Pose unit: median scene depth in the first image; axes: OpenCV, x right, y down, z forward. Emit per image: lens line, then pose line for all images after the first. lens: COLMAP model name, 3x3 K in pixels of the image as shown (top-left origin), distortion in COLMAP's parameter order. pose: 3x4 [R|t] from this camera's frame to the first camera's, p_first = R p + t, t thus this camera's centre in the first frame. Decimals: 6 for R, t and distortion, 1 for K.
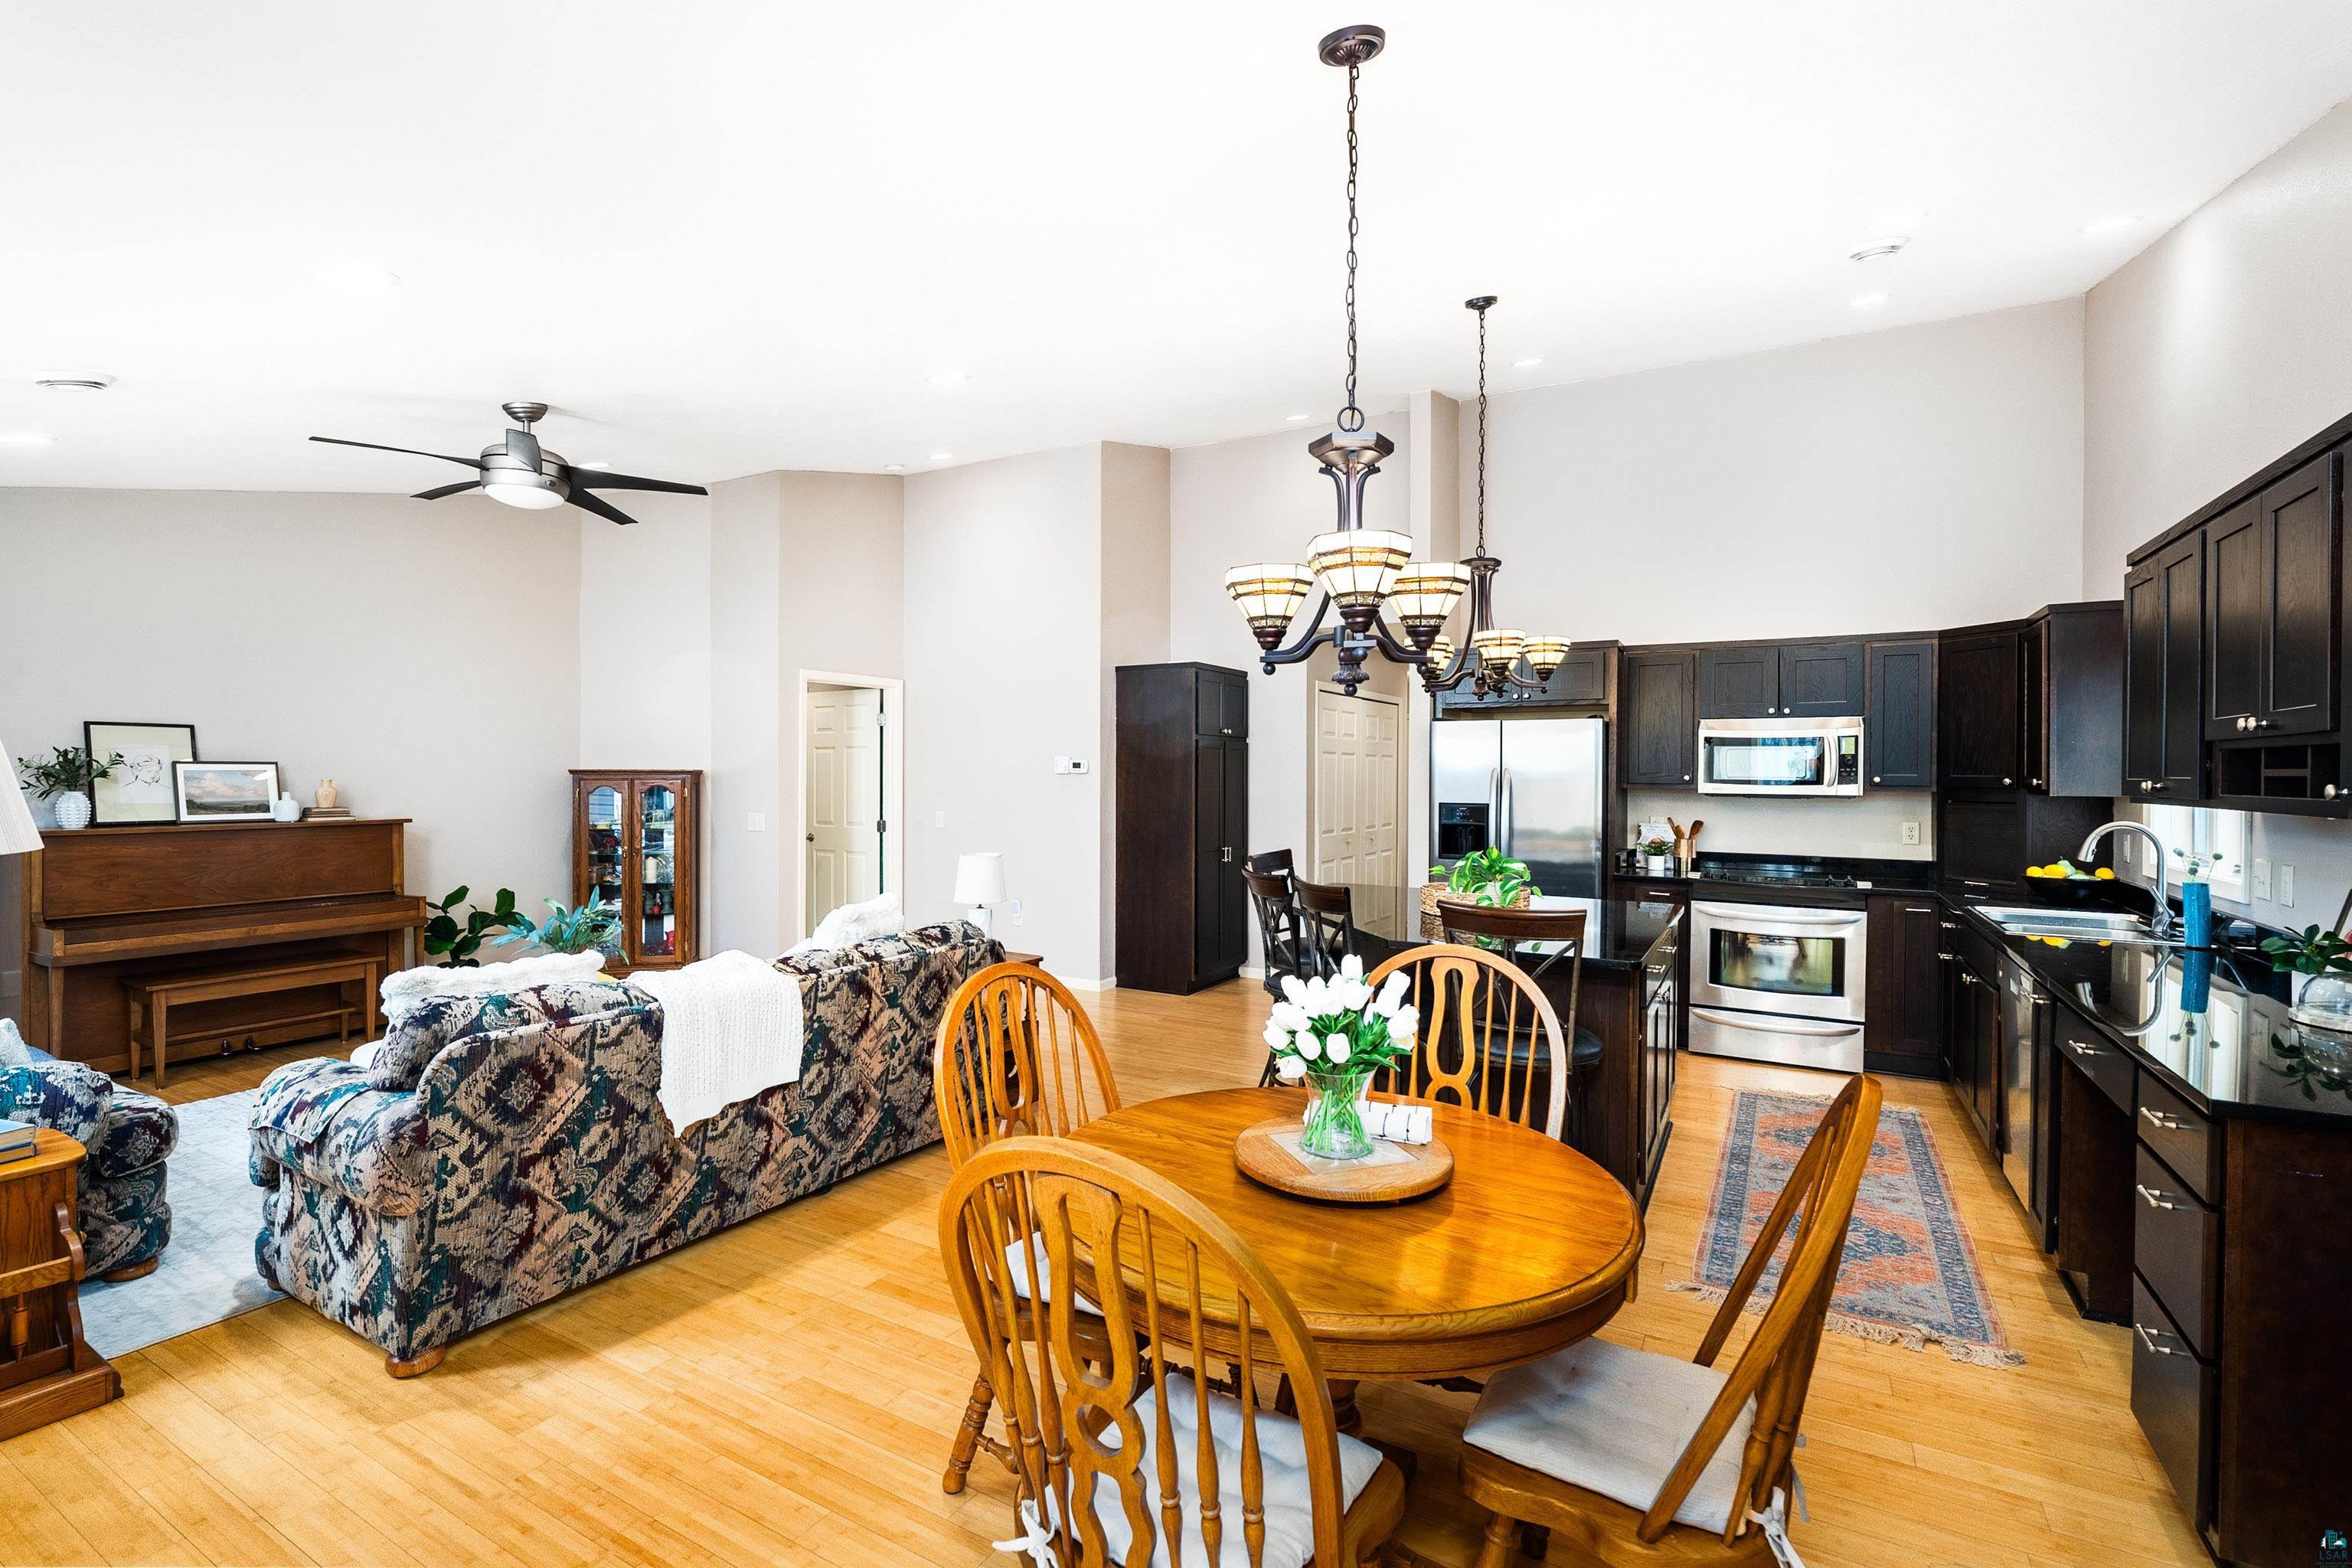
lens RADIAL K [[1078.2, 0, 1165.7], [0, 1078.2, 782.6], [0, 0, 1]] dist [-0.004419, 0.001207]
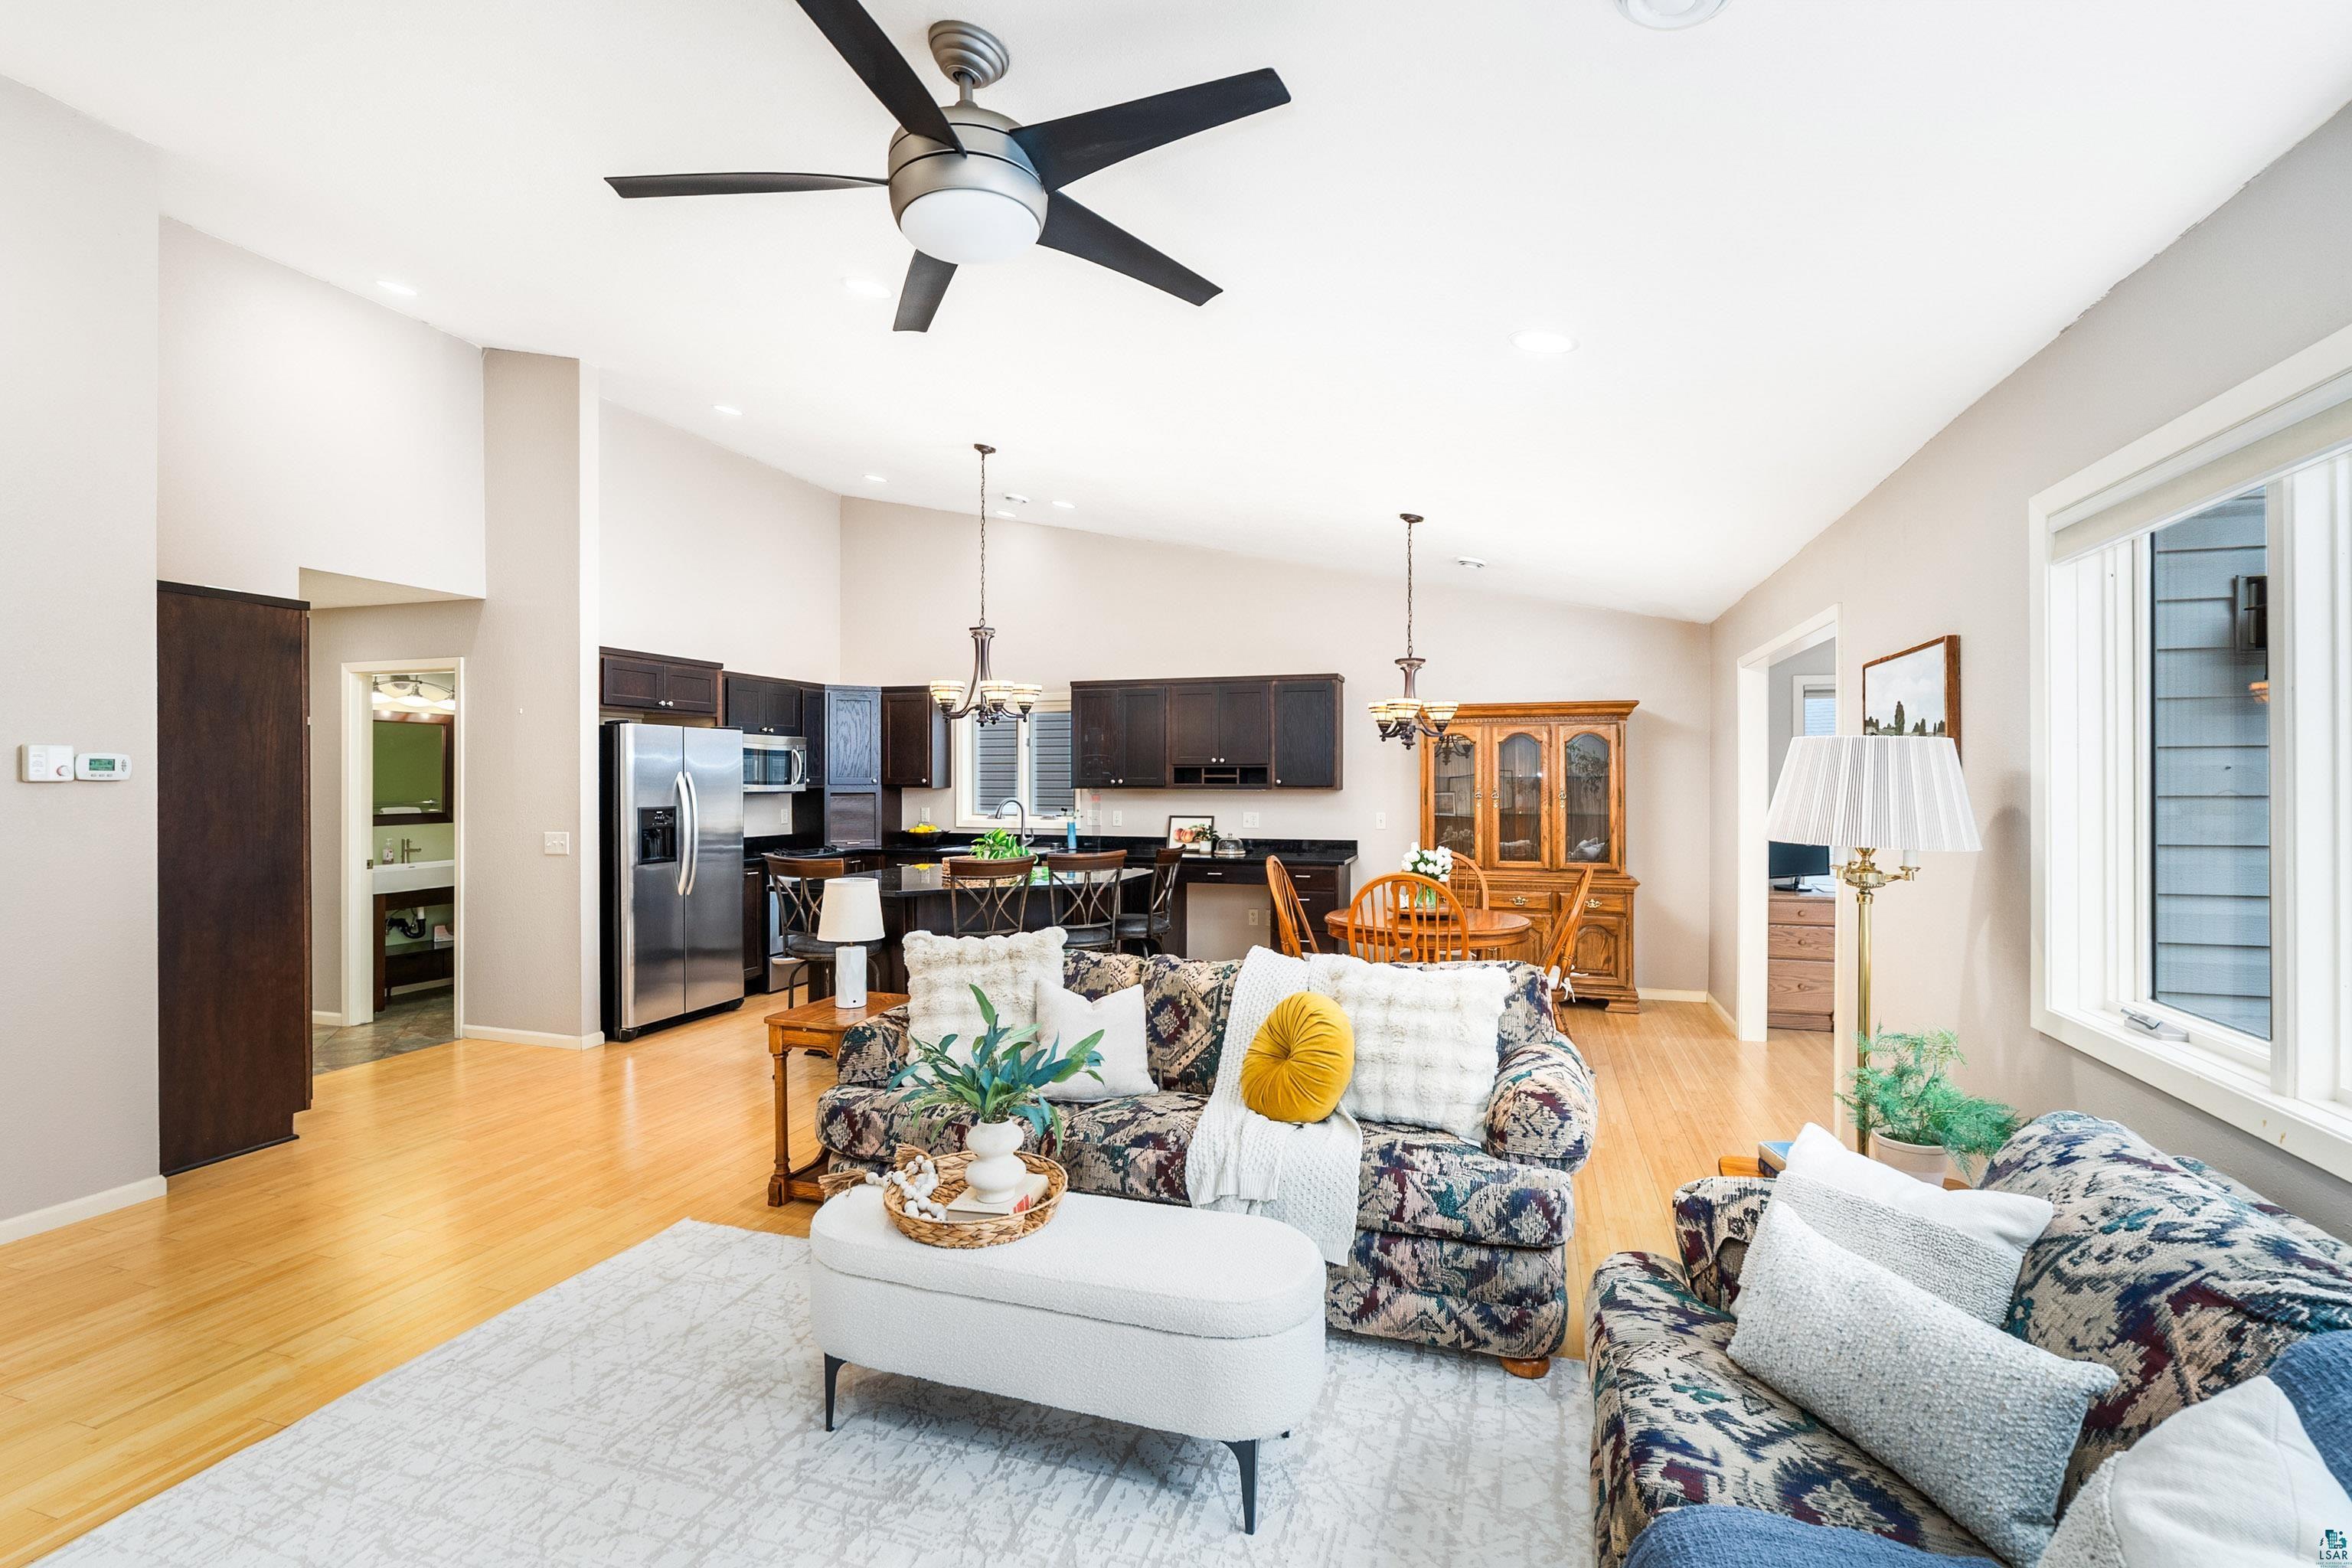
lens RADIAL K [[1078.2, 0, 1168.6], [0, 1078.2, 790.0], [0, 0, 1]] dist [-0.004419, 0.001207]
pose [[-0.191797, -0.012060, 0.981361, -0.961273], [0.007808, 0.999874, 0.013813, -0.006691], [-0.981404, 0.010312, -0.191679, 0.849115]]
